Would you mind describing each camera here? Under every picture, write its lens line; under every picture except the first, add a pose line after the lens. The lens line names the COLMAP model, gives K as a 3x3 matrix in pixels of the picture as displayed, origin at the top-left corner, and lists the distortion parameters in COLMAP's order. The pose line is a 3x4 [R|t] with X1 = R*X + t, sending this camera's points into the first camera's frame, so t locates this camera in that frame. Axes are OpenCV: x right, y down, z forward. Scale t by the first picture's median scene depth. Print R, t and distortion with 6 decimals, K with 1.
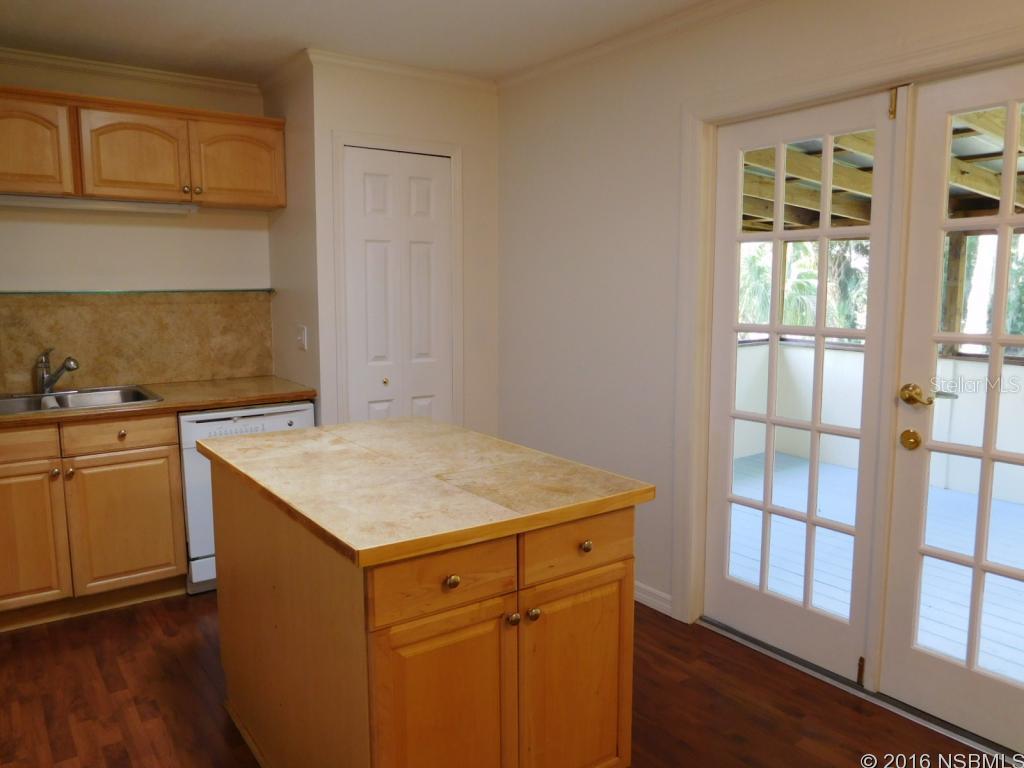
lens RADIAL K [[752.9, 0, 512.0], [0, 752.9, 384.0], [0, 0, 1]] dist [-0.024537, 0.001922]
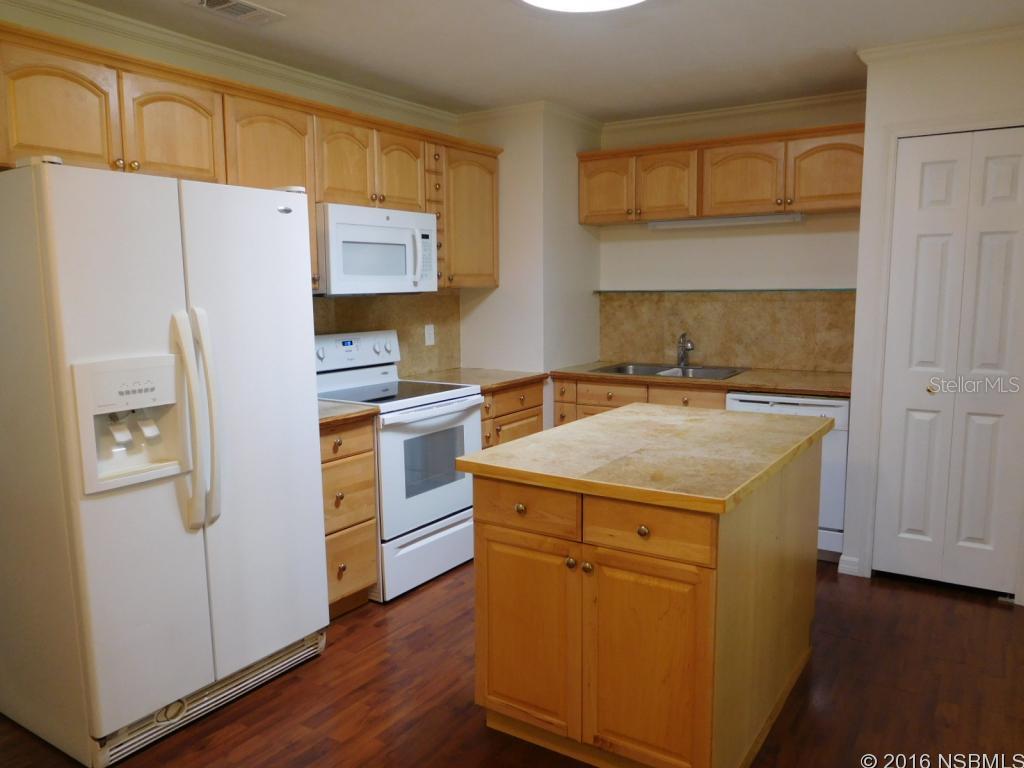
lens RADIAL K [[752.9, 0, 512.0], [0, 752.9, 384.0], [0, 0, 1]] dist [-0.024537, 0.001922]
pose [[0.351118, 0.112525, -0.929545, 0.505689], [-0.108954, 0.990919, 0.078800, -0.027409], [0.929971, 0.073610, 0.360189, 0.215900]]
